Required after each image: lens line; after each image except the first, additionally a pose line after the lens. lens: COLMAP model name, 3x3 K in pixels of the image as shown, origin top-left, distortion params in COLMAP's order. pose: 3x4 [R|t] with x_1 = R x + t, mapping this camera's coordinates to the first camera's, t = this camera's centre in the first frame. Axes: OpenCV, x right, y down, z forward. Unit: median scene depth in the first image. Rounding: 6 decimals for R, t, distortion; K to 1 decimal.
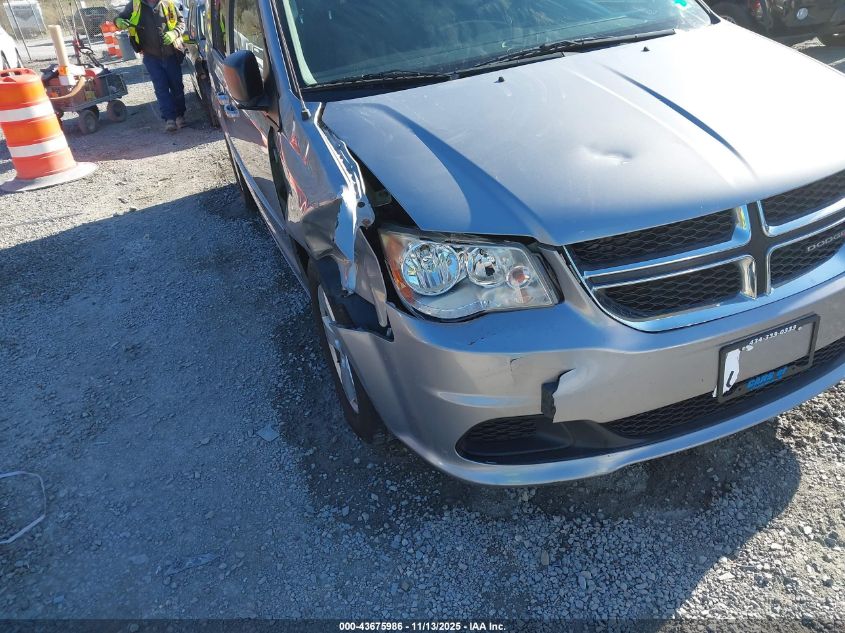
lens RADIAL K [[618.4, 0, 422.5], [0, 618.4, 316.5], [0, 0, 1]] dist [0.052233, -0.079995]
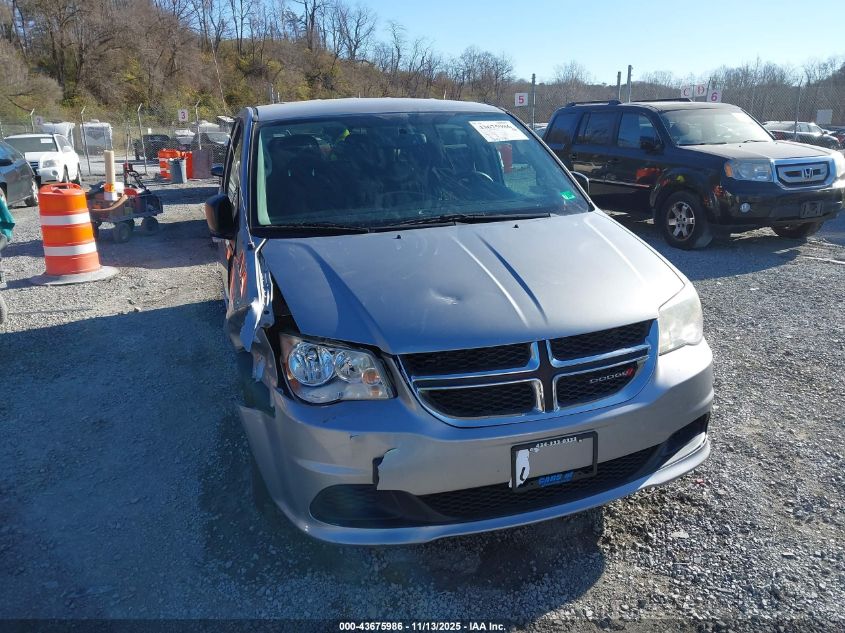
lens RADIAL K [[625.6, 0, 422.5], [0, 625.6, 316.5], [0, 0, 1]] dist [-0.001382, -0.002142]
pose [[0.993676, 0.107921, -0.031010, 0.239819], [-0.112080, 0.970067, -0.215426, 0.071360], [0.006833, 0.217539, 0.976028, -0.279570]]
